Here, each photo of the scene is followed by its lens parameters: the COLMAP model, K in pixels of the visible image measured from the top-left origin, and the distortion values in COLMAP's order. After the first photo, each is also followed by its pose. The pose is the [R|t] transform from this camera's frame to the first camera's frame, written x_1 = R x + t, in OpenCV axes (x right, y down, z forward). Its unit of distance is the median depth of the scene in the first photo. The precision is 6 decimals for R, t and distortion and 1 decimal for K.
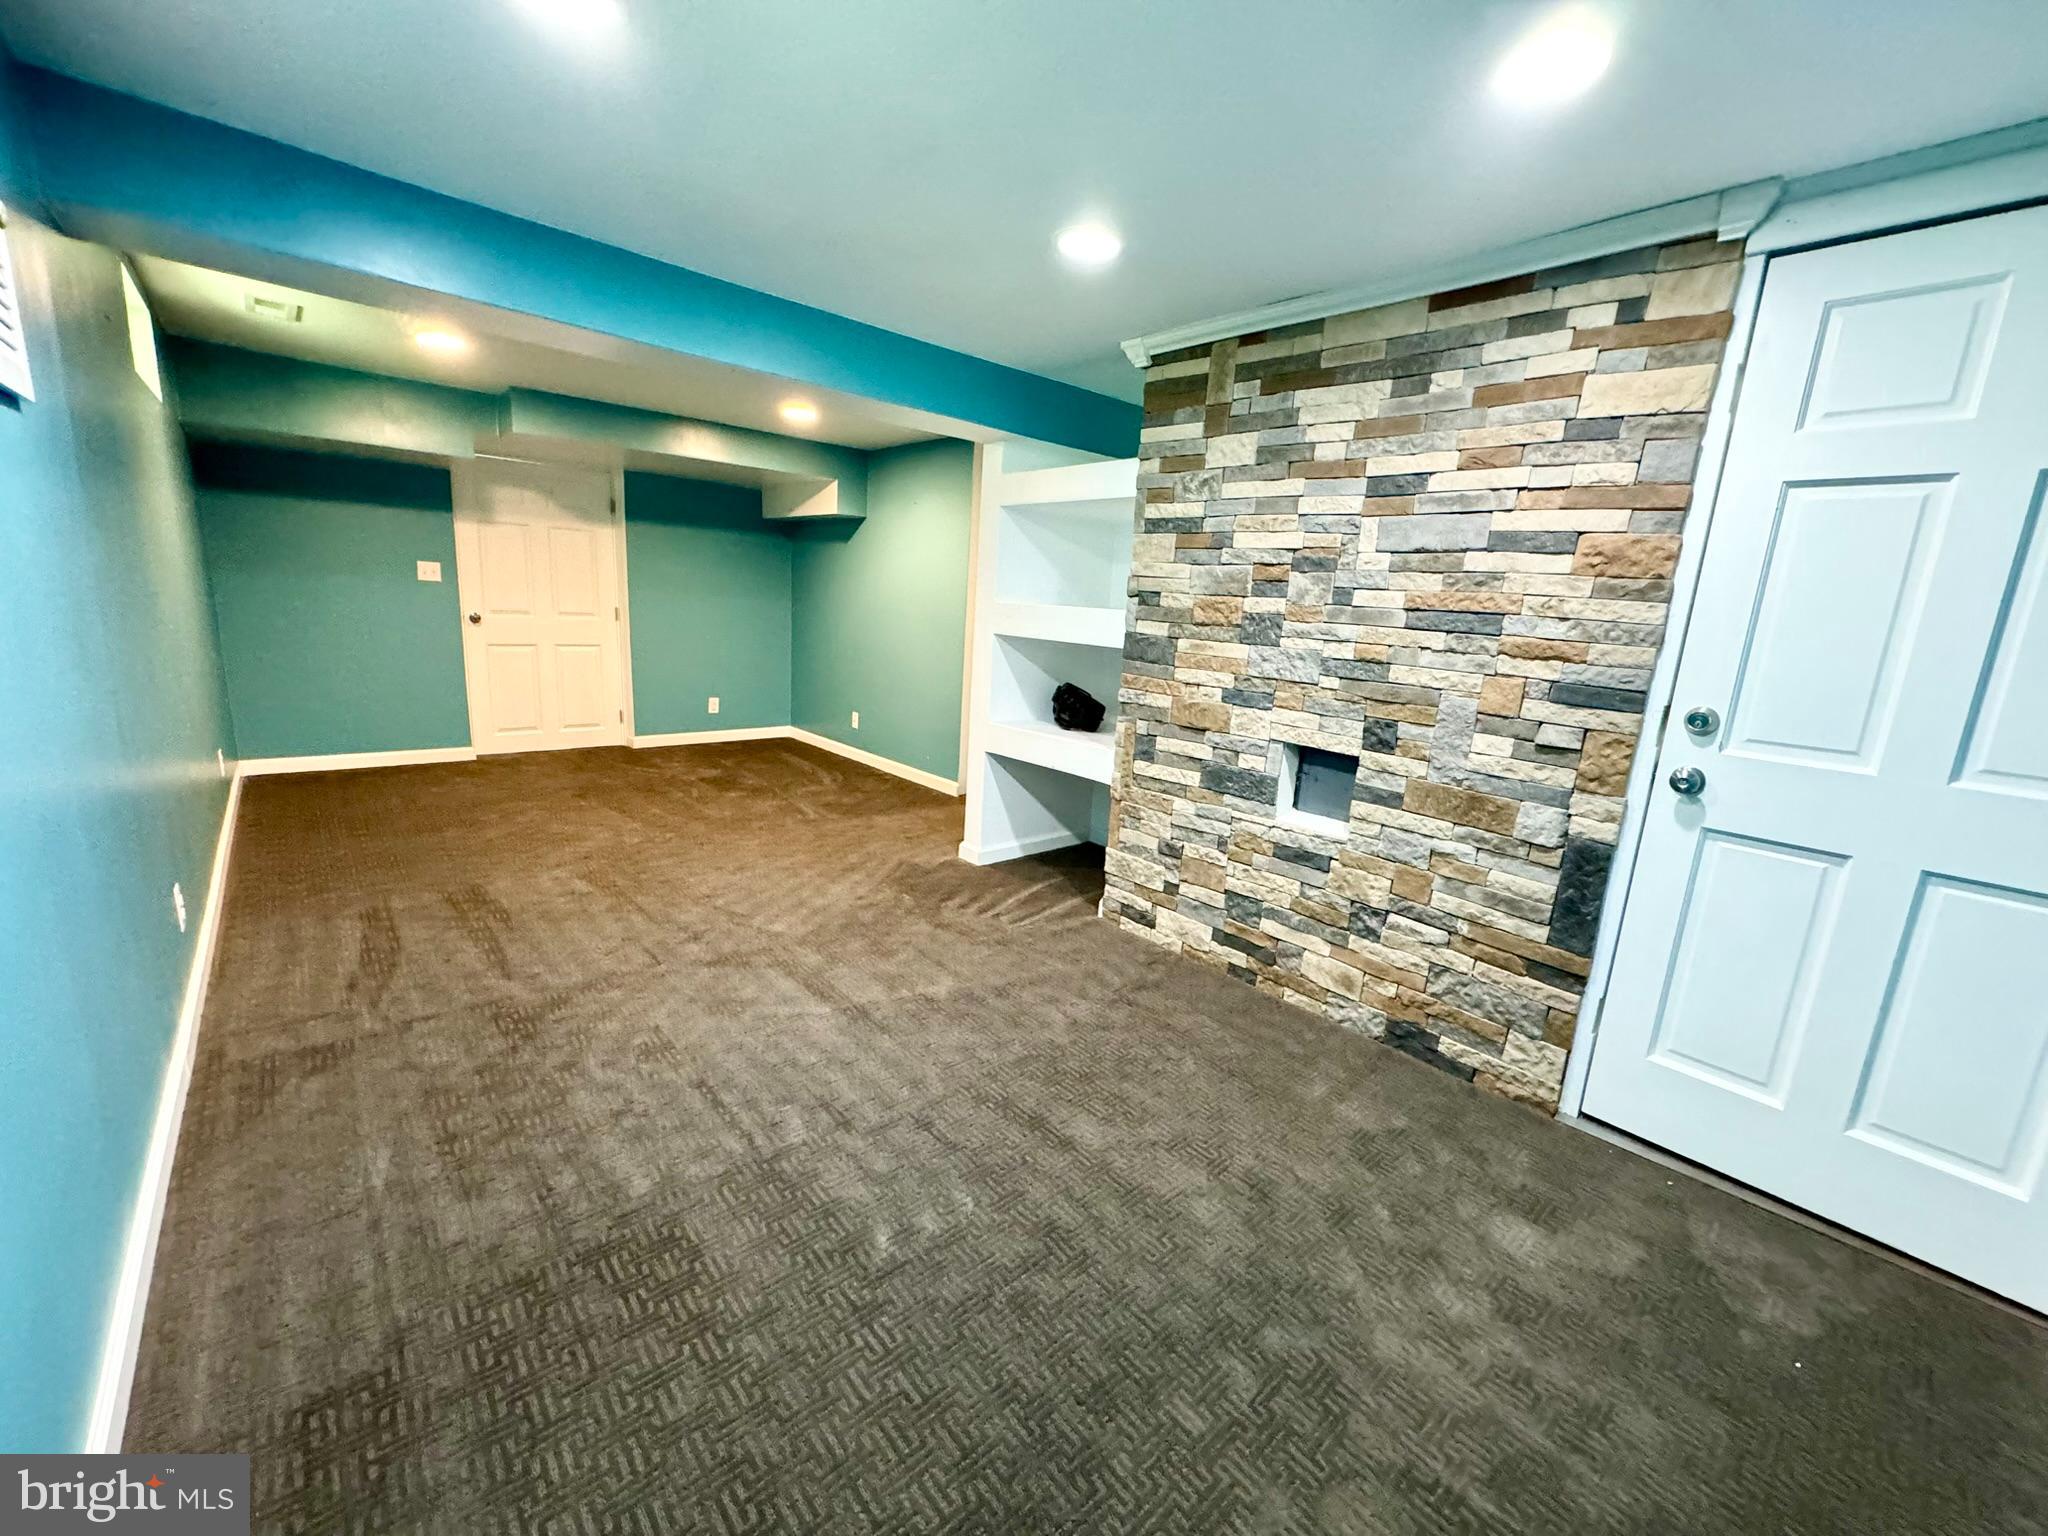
lens RADIAL K [[815.2, 0, 1023.9], [0, 815.2, 762.8], [0, 0, 1]] dist [-0.002598, 0.000836]
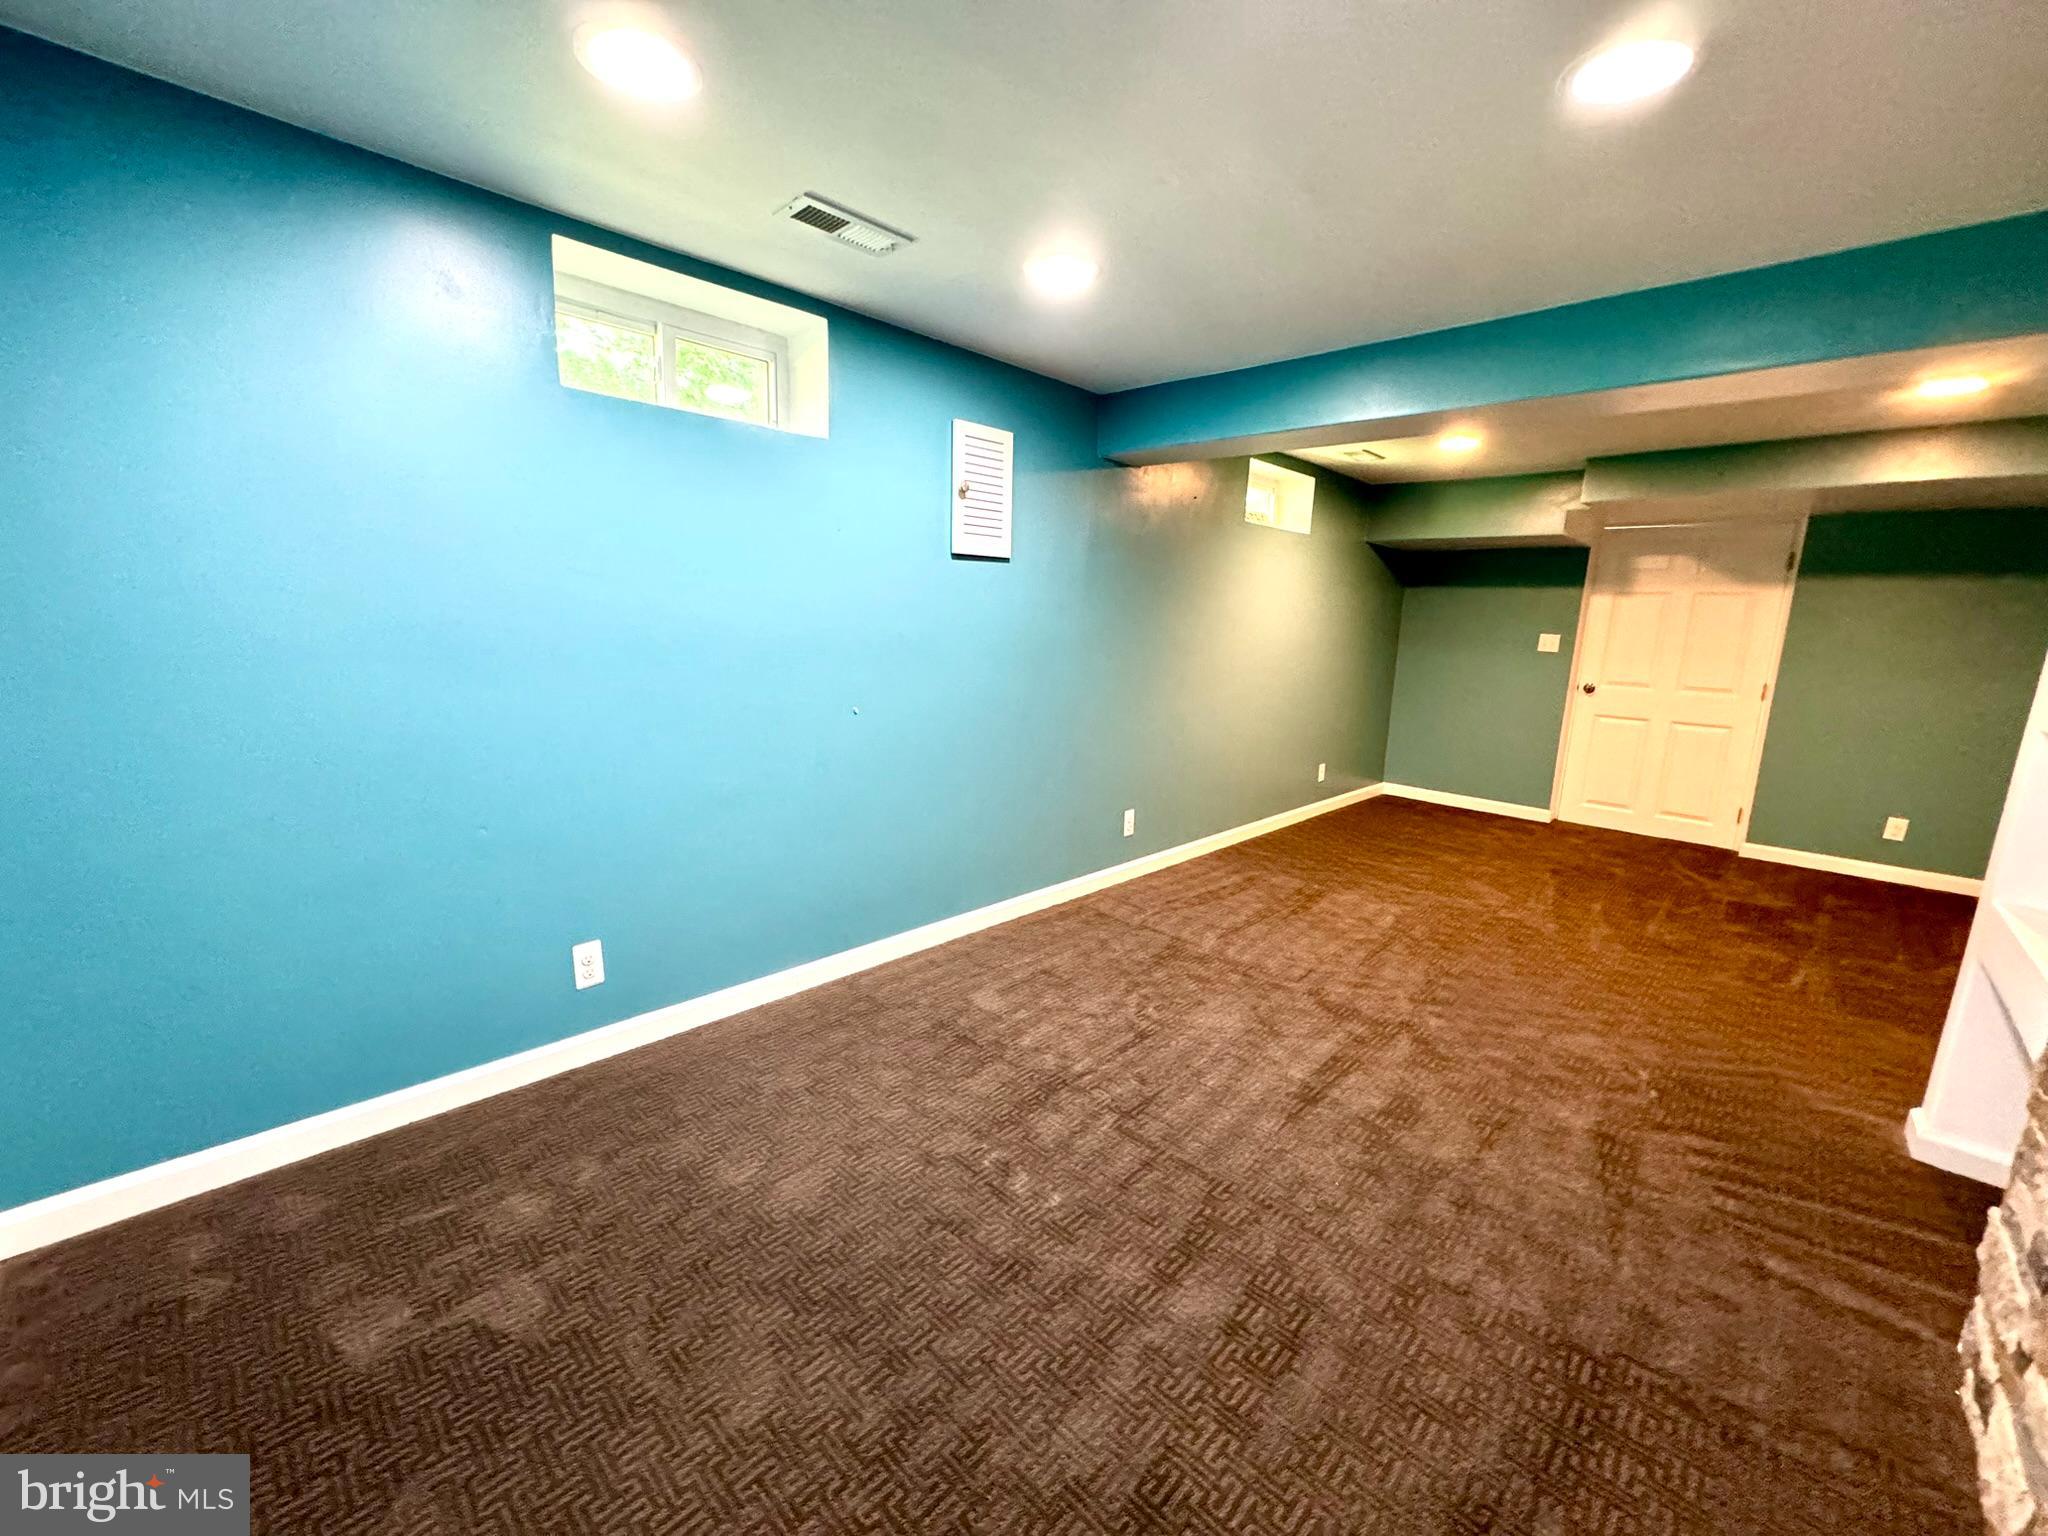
lens RADIAL K [[815.2, 0, 1023.9], [0, 815.2, 762.8], [0, 0, 1]] dist [-0.002598, 0.000836]
pose [[0.076177, 0.125283, -0.989192, 0.511703], [-0.227268, 0.968143, 0.105115, -0.062350], [0.970848, 0.216804, 0.102223, 0.421999]]
